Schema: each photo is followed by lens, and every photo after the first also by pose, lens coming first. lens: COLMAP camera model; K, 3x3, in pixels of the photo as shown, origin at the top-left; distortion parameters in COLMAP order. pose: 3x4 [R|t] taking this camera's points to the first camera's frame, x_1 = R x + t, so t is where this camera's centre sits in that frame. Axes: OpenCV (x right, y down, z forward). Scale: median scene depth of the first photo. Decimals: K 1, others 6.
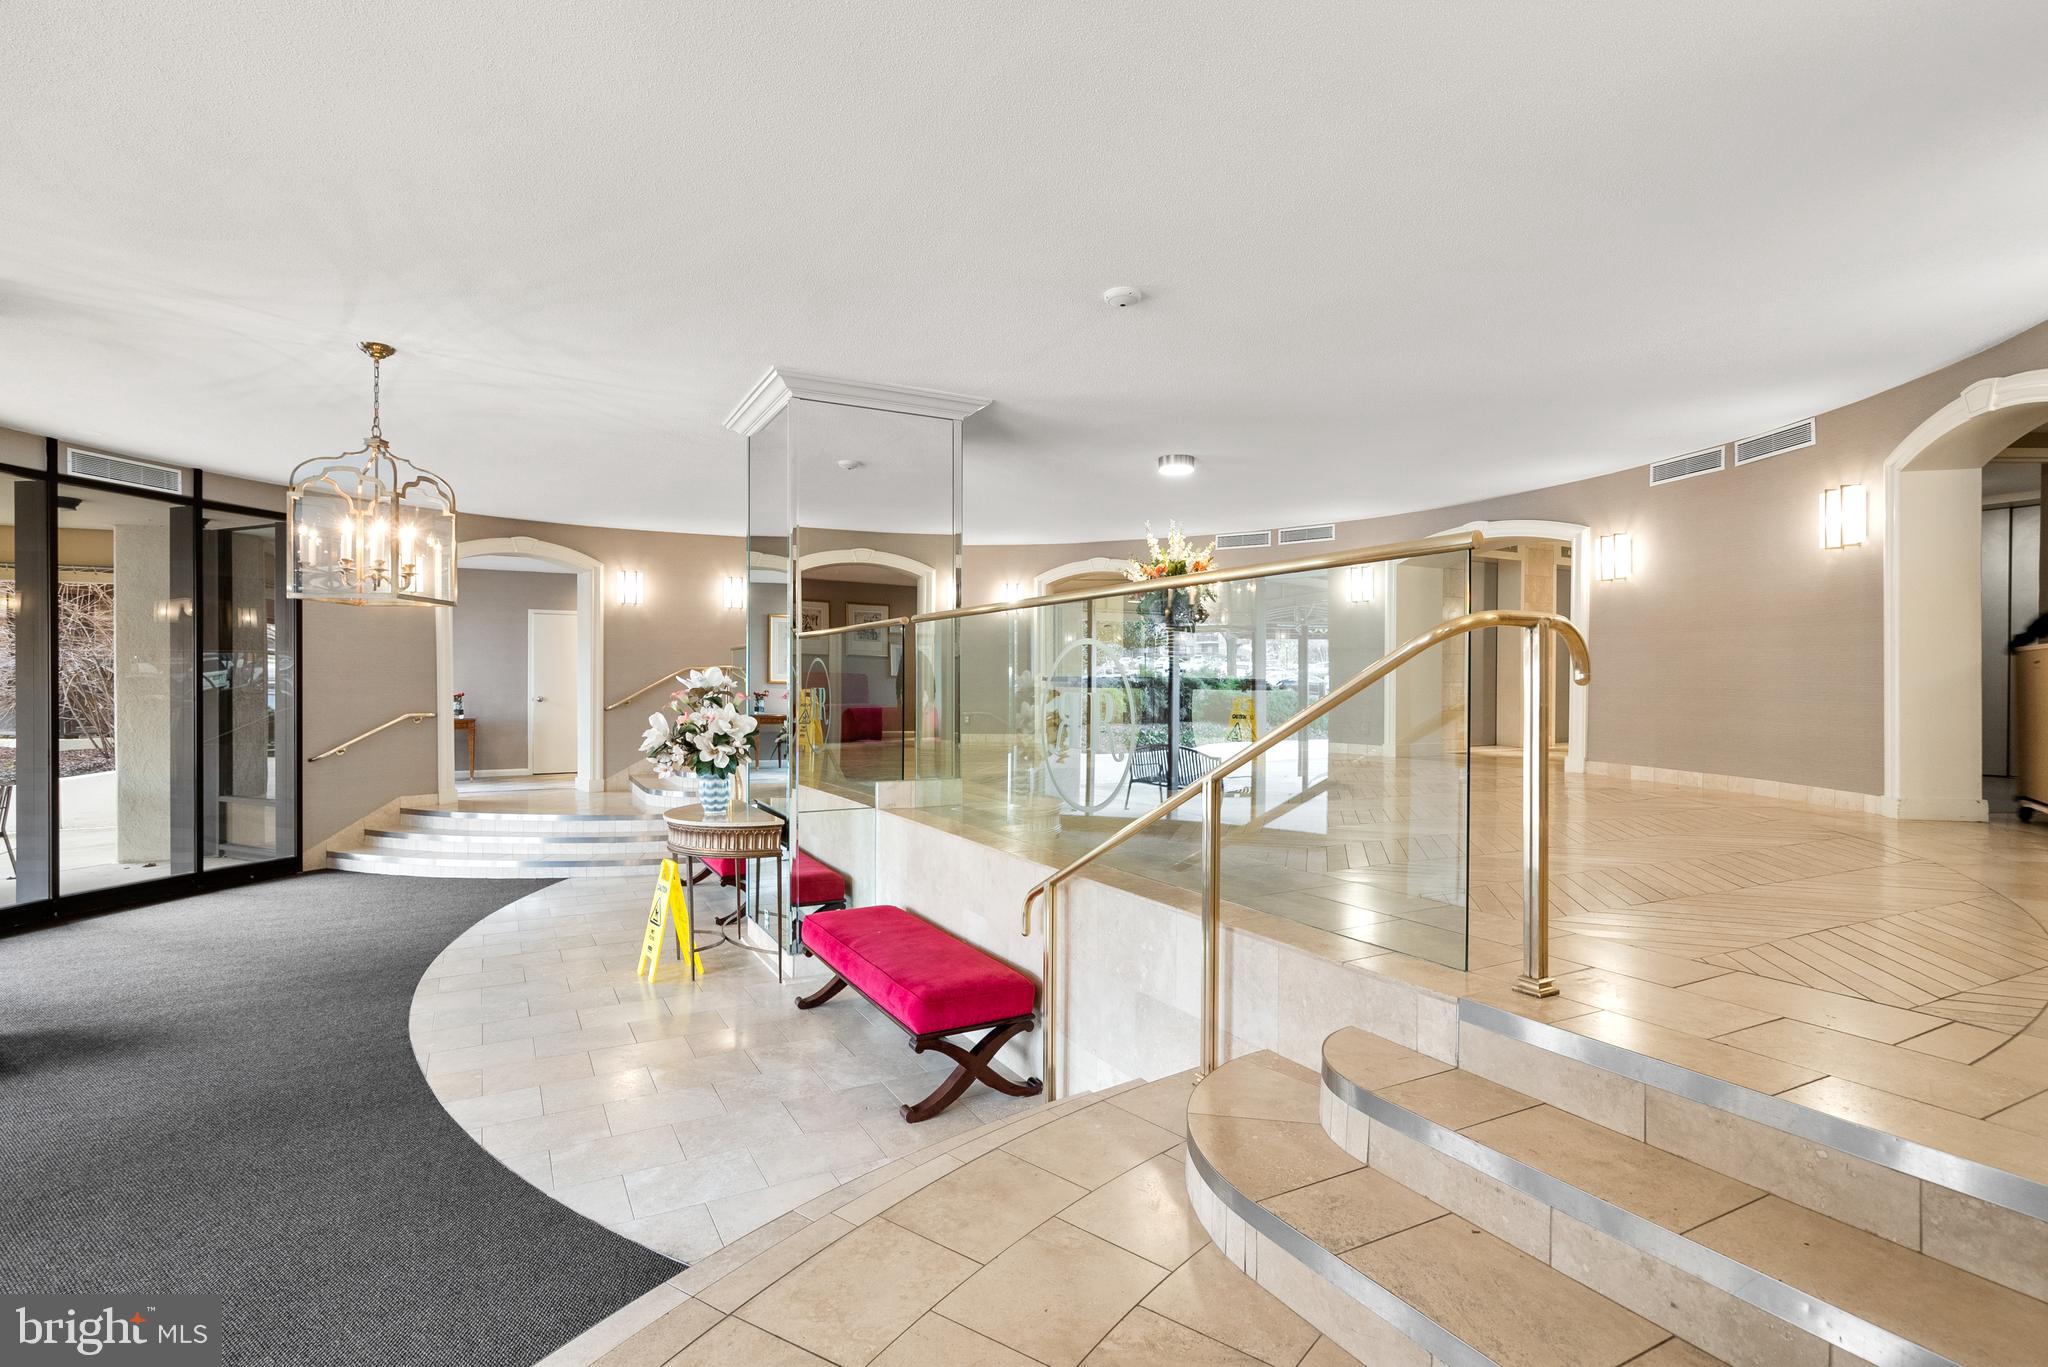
lens RADIAL K [[974.8, 0, 1022.7], [0, 974.8, 683.8], [0, 0, 1]] dist [0.004172, 0.000718]
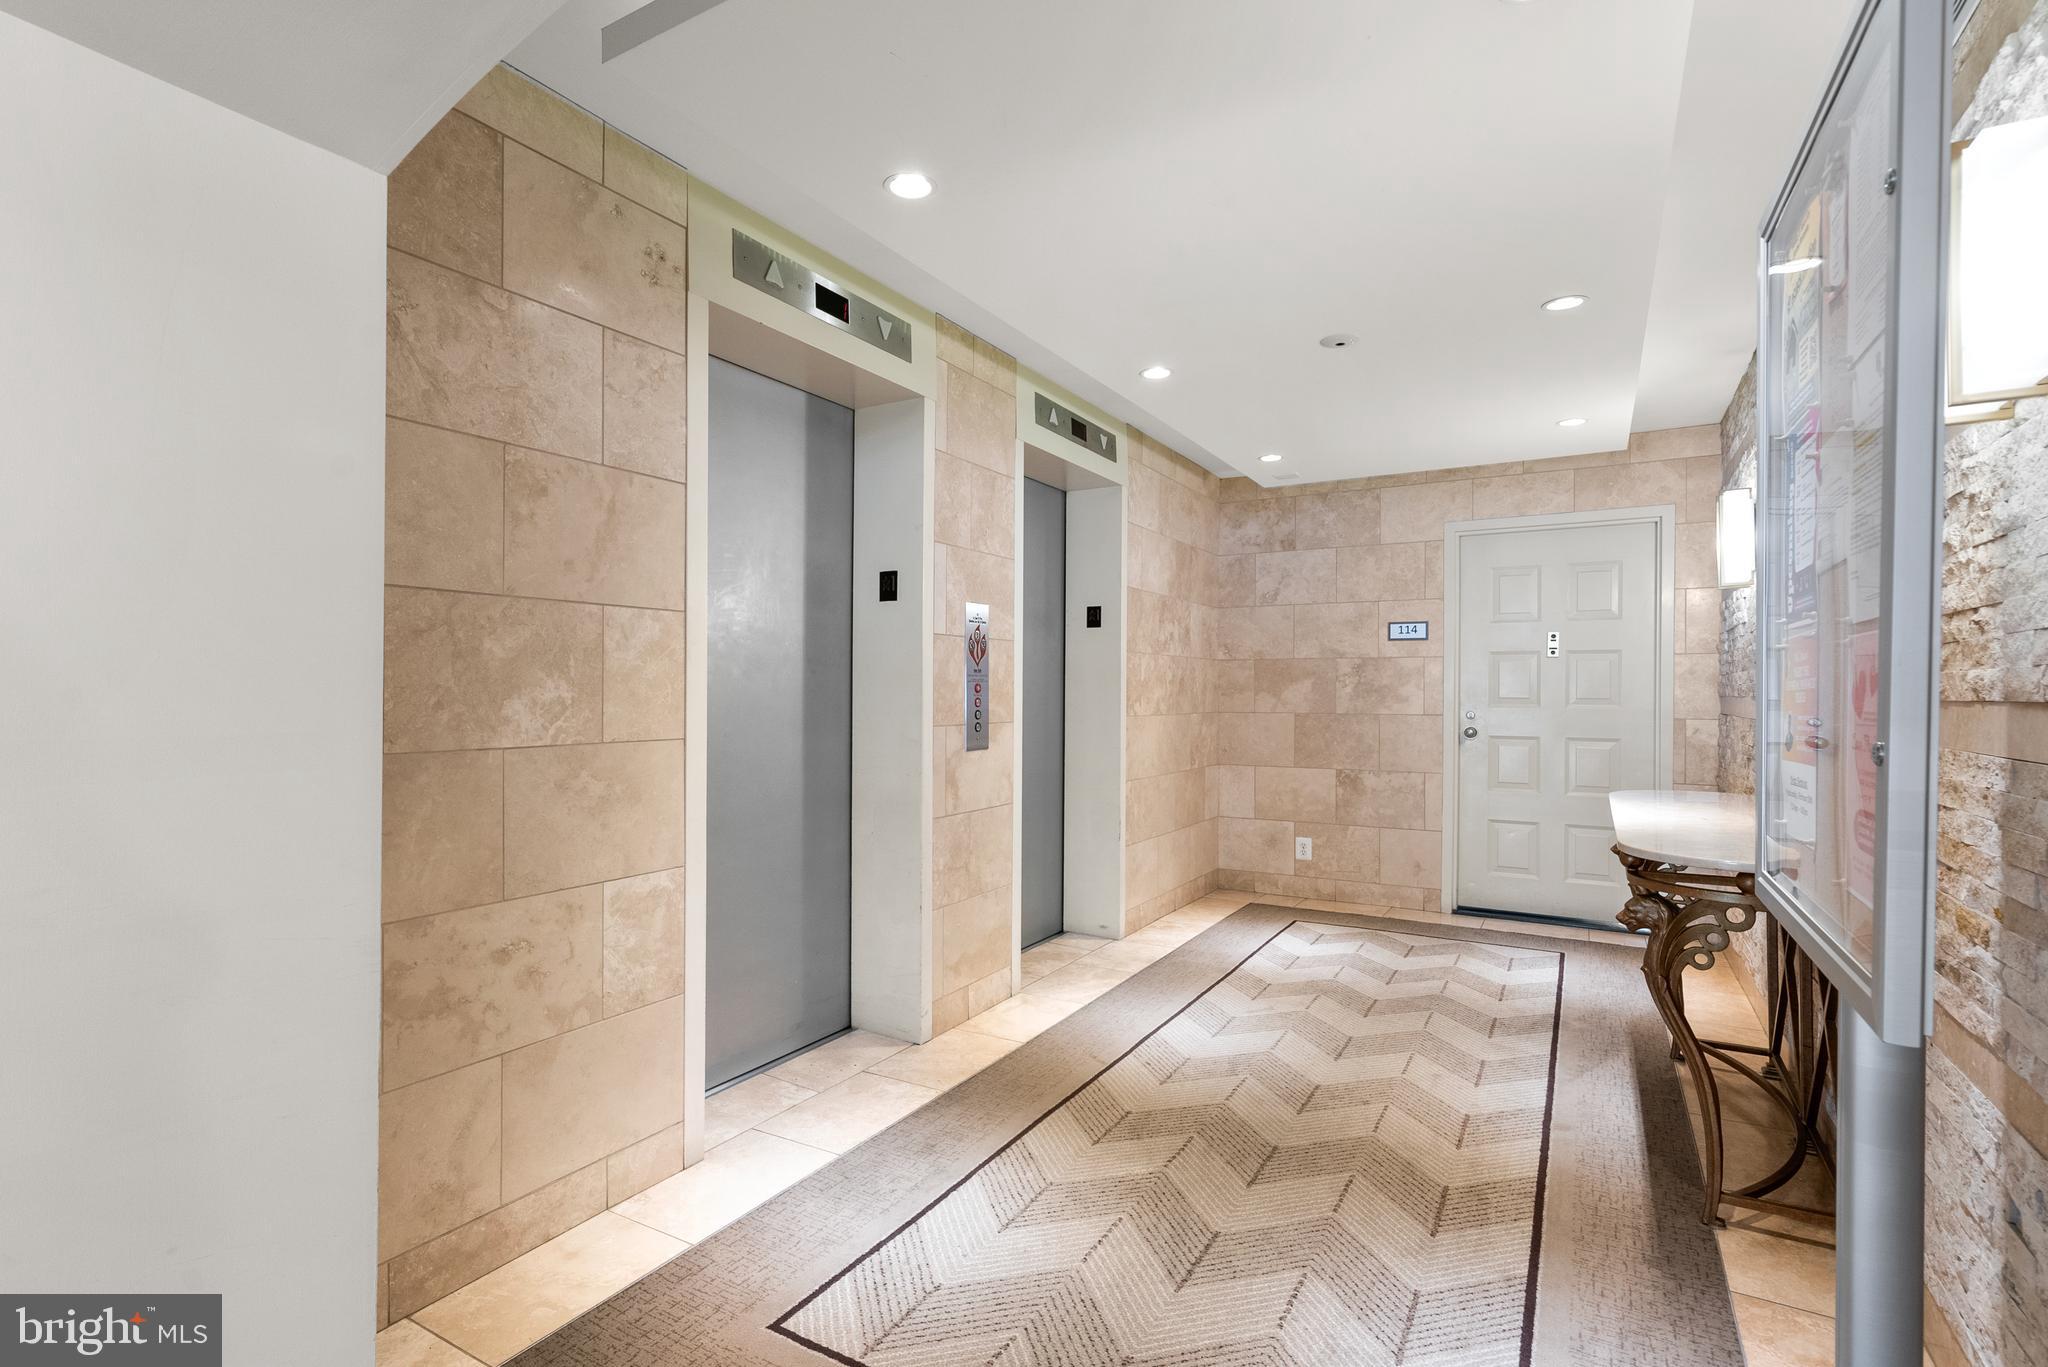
lens RADIAL K [[974.8, 0, 1025.5], [0, 974.8, 687.2], [0, 0, 1]] dist [0.004172, 0.000718]
pose [[0.856988, 0.000605, 0.515336, 0.386227], [0.002438, 0.999983, -0.005228, -0.038776], [-0.515331, 0.005737, 0.856972, 0.734302]]
